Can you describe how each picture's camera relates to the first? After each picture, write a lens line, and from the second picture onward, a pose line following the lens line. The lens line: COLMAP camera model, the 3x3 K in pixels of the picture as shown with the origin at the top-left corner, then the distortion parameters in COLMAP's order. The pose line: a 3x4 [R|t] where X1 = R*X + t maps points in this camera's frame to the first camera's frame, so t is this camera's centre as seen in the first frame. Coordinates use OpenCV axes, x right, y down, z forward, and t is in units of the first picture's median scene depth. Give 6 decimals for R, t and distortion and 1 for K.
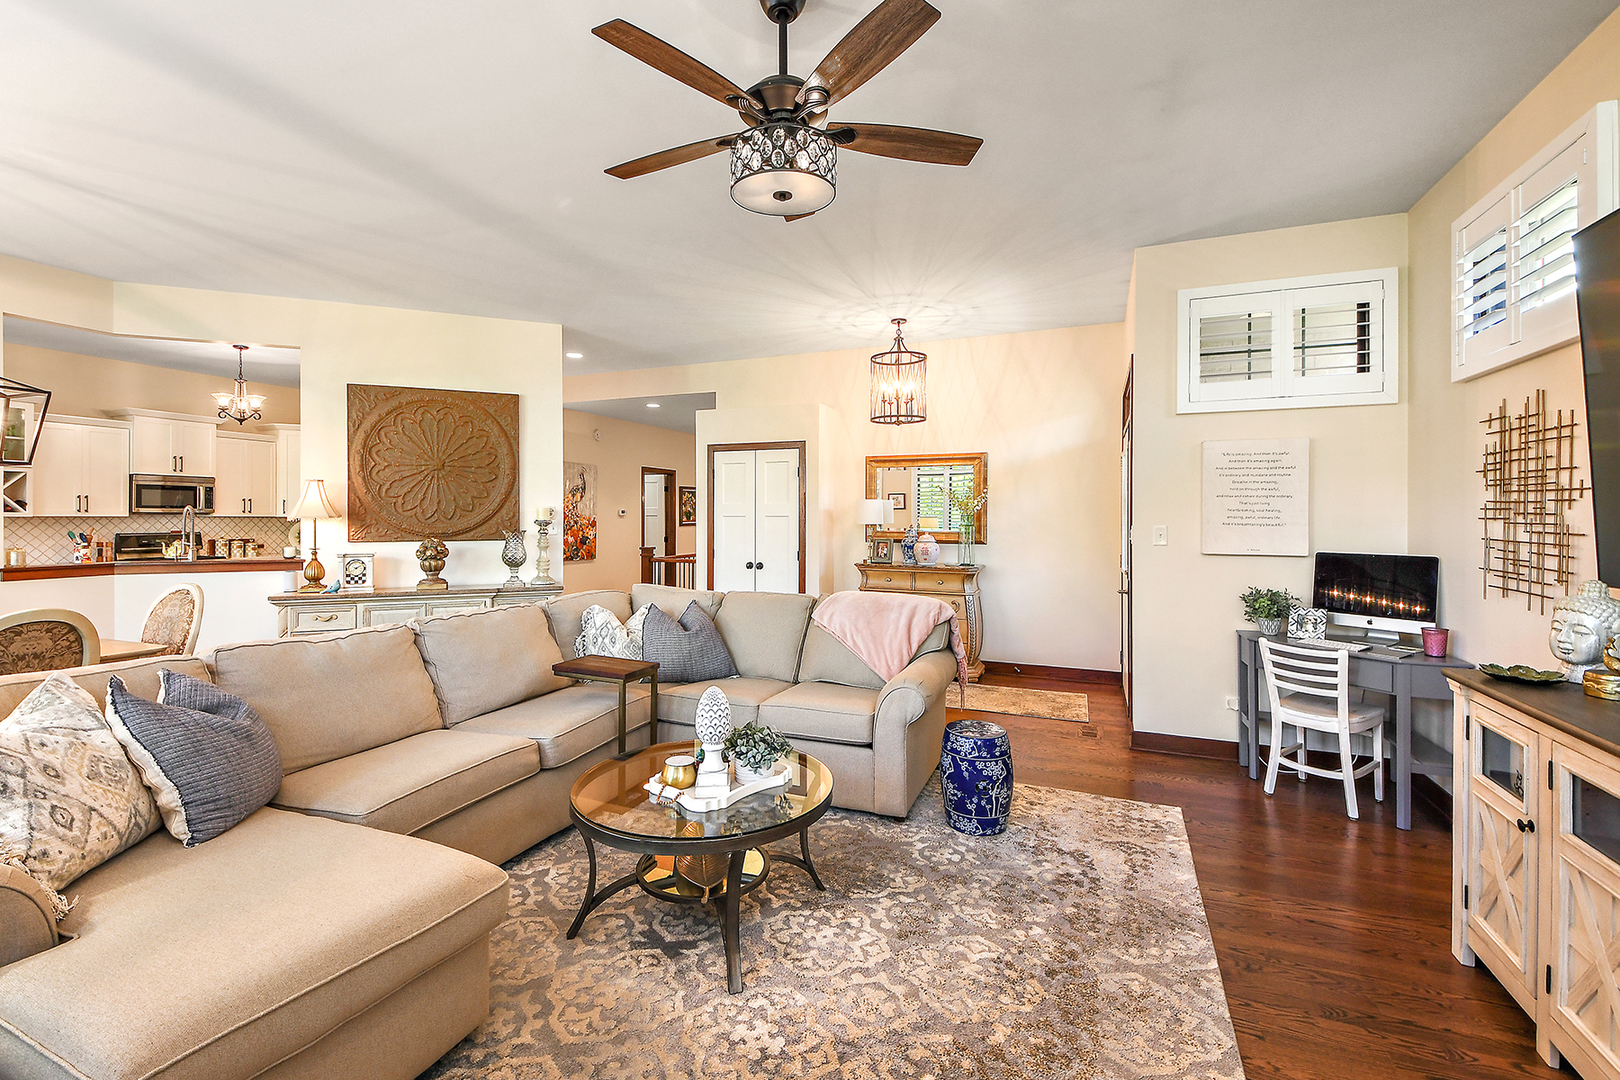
lens RADIAL K [[708.8, 0, 787.0], [0, 708.8, 515.7], [0, 0, 1]] dist [0.007720, -0.002295]
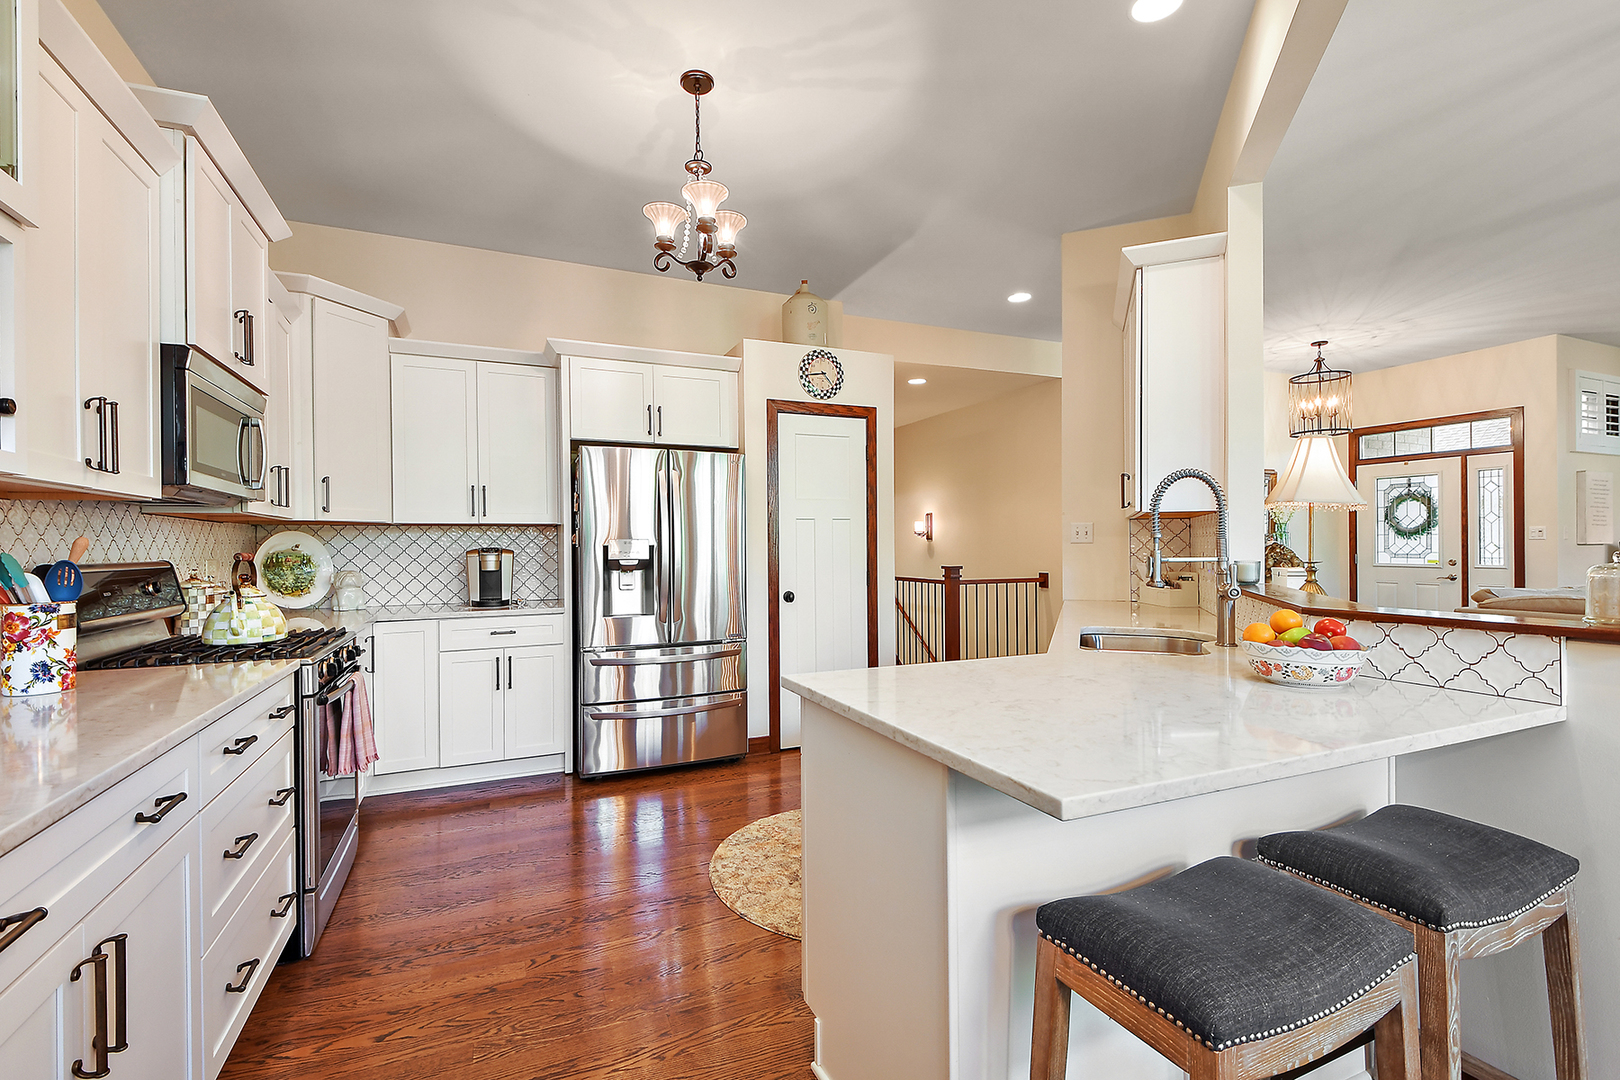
lens RADIAL K [[708.8, 0, 778.7], [0, 708.8, 548.2], [0, 0, 1]] dist [0.007720, -0.002295]
pose [[0.689100, -0.013502, 0.724540, -1.355214], [0.010046, 0.999908, 0.009079, 0.024336], [-0.724596, 0.001023, 0.689173, 0.948262]]
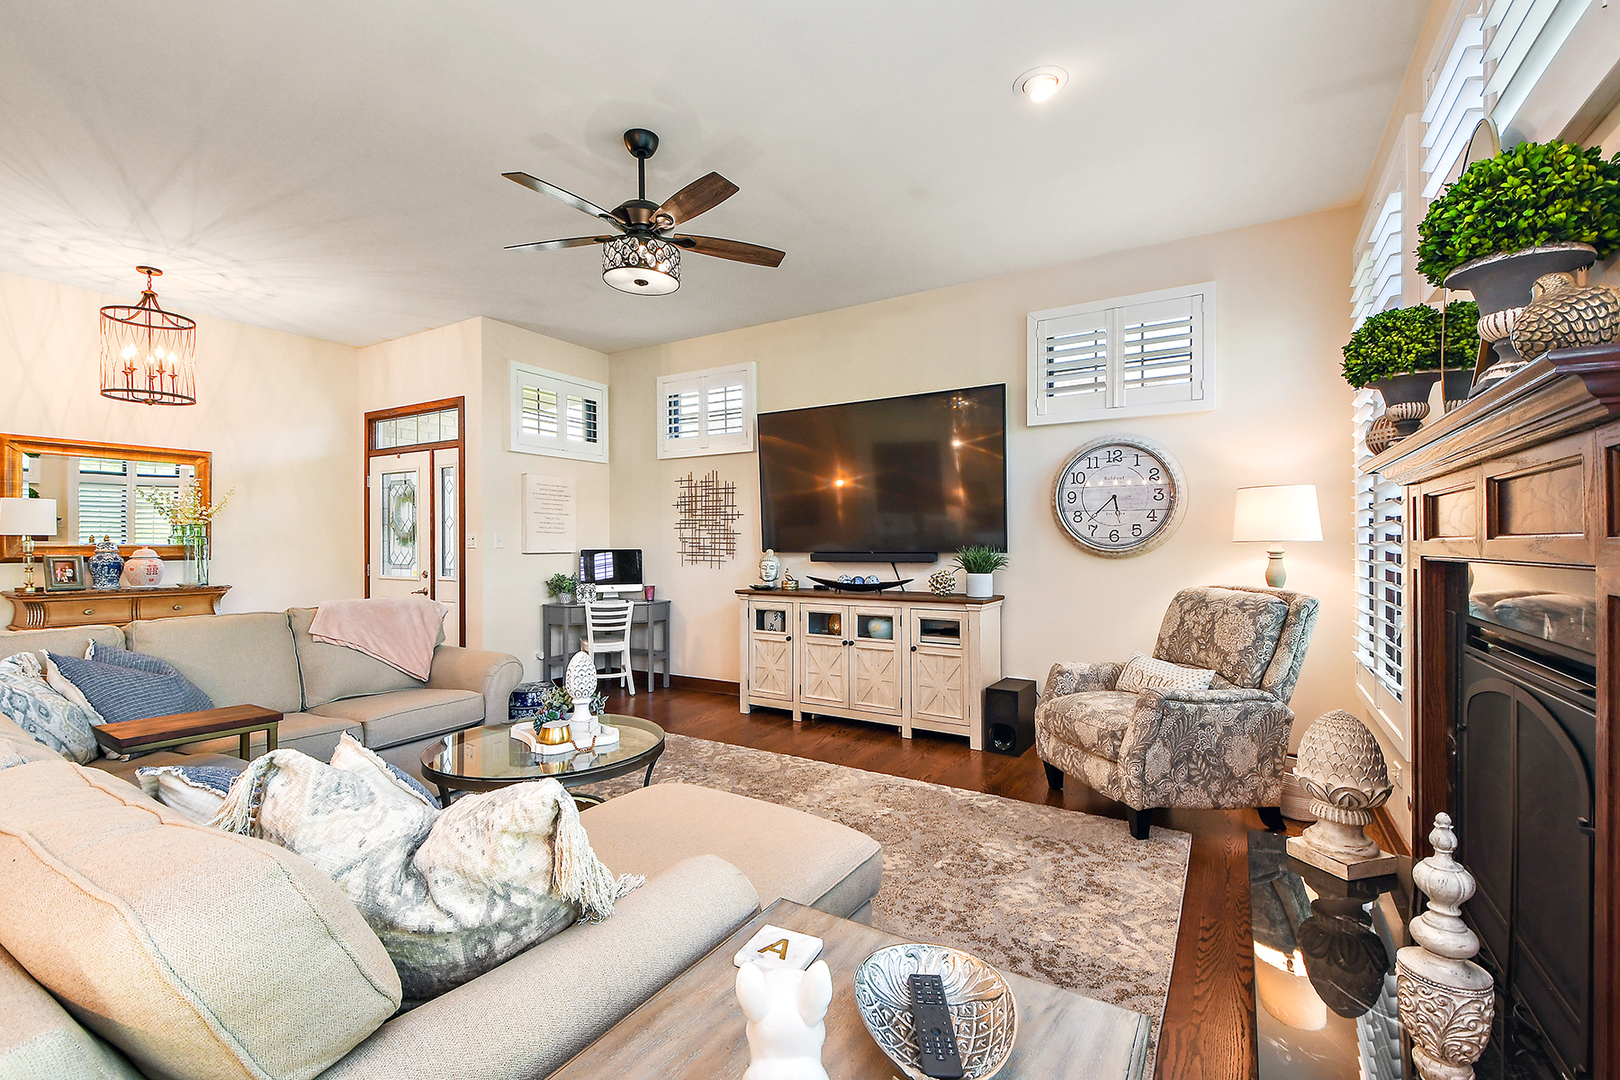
lens RADIAL K [[708.8, 0, 807.4], [0, 708.8, 543.0], [0, 0, 1]] dist [0.007720, -0.002295]
pose [[0.119769, -0.005023, 0.992789, -0.589228], [0.002728, 0.999985, 0.004730, 0.022597], [-0.992798, 0.002142, 0.119781, 0.221420]]
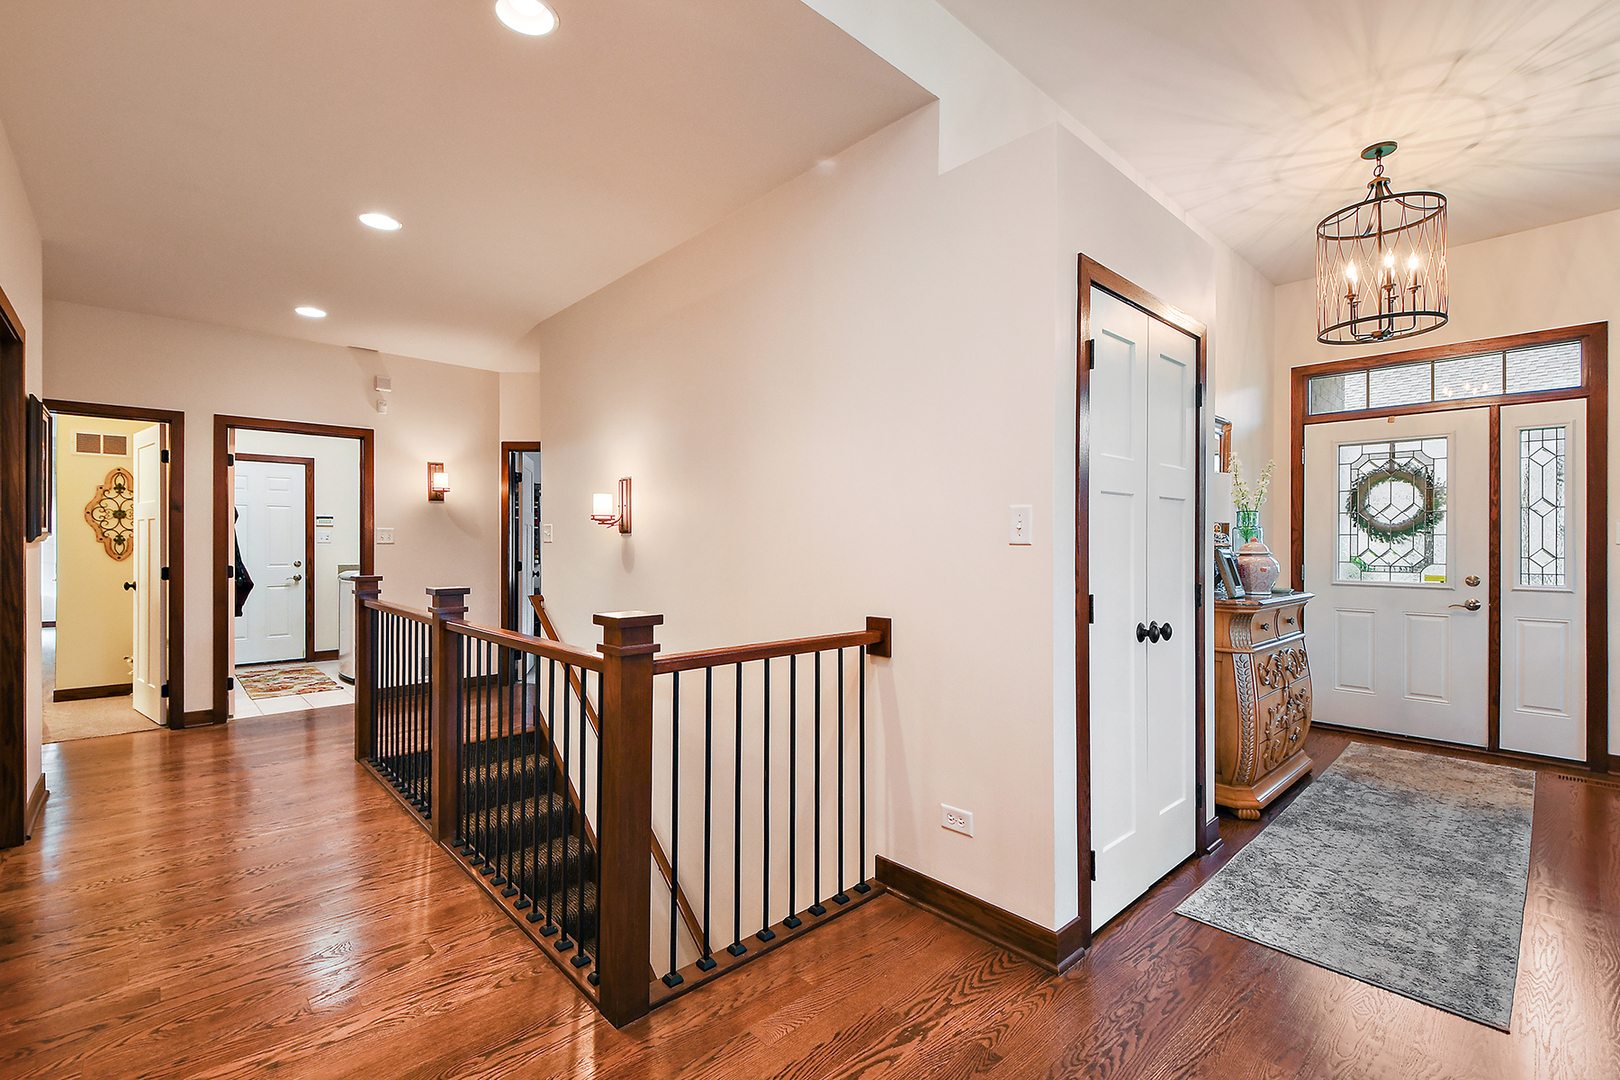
lens RADIAL K [[708.8, 0, 806.4], [0, 708.8, 540.4], [0, 0, 1]] dist [0.007720, -0.002295]
pose [[0.380230, -0.001840, 0.924890, -0.579142], [-0.001499, 0.999995, 0.002605, 0.028559], [-0.924891, -0.002377, 0.380225, 1.342861]]
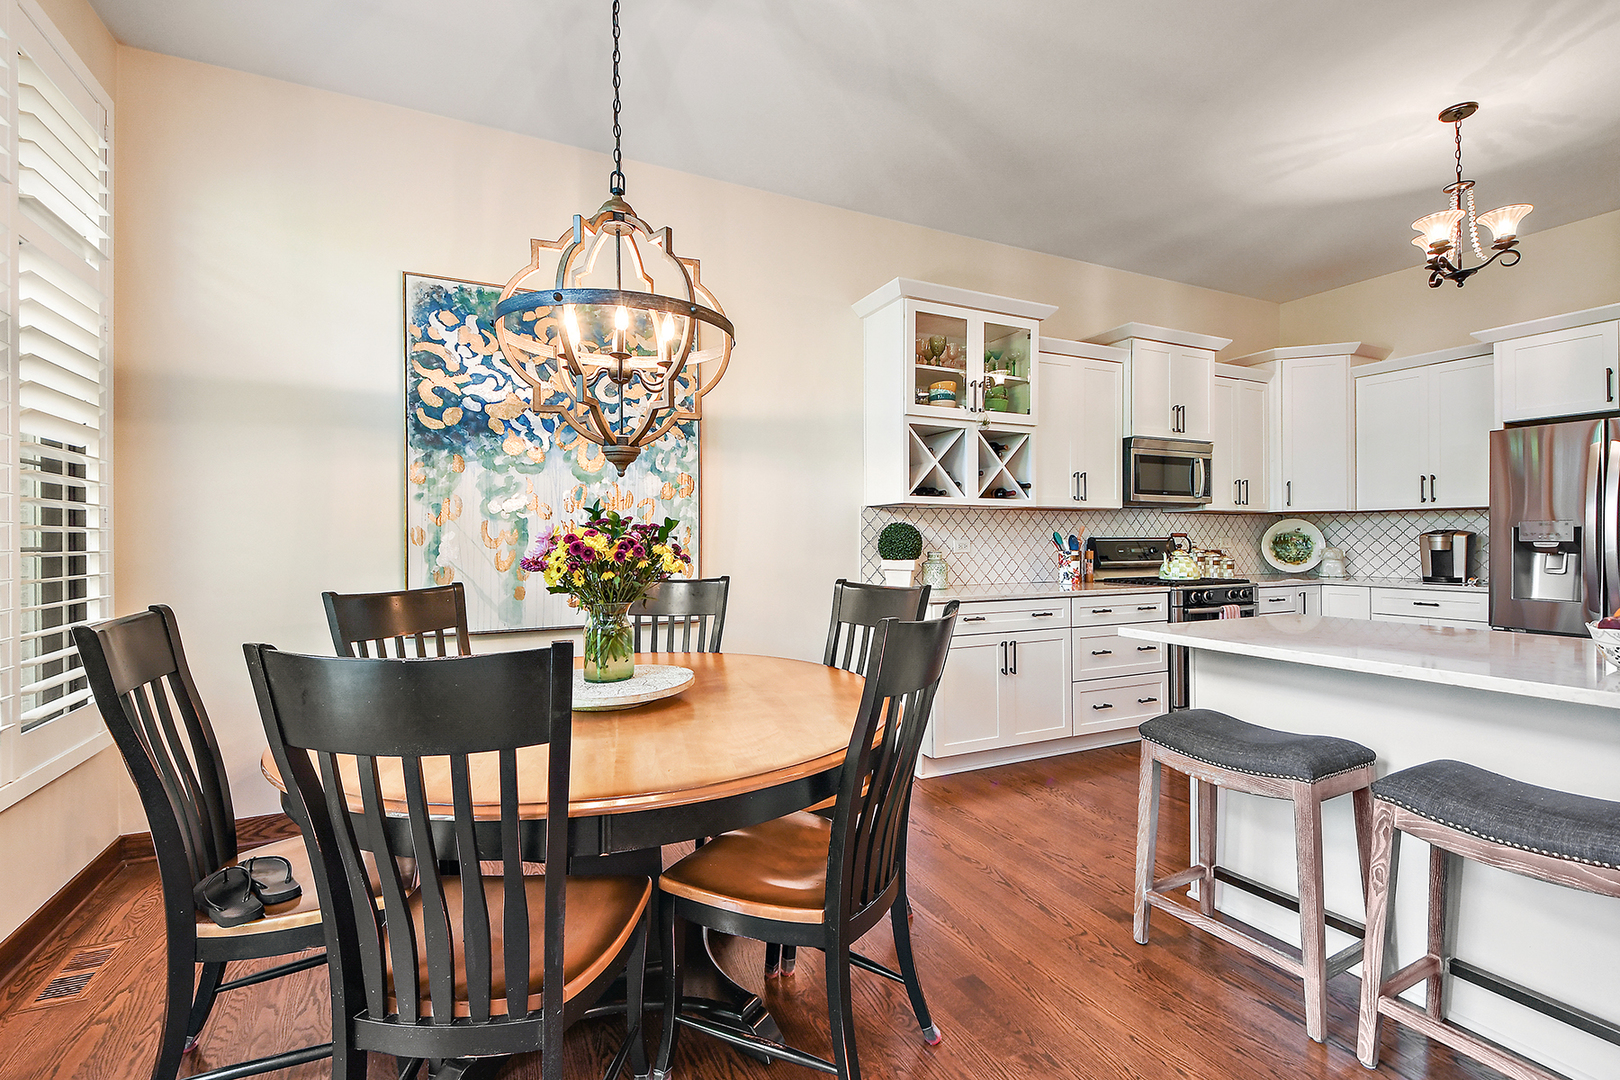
lens RADIAL K [[708.8, 0, 814.2], [0, 708.8, 540.4], [0, 0, 1]] dist [0.007720, -0.002295]
pose [[0.765442, -0.006832, -0.643468, -0.994369], [0.009965, 0.999950, 0.001237, 0.032888], [0.643427, -0.007359, 0.765472, 0.502956]]
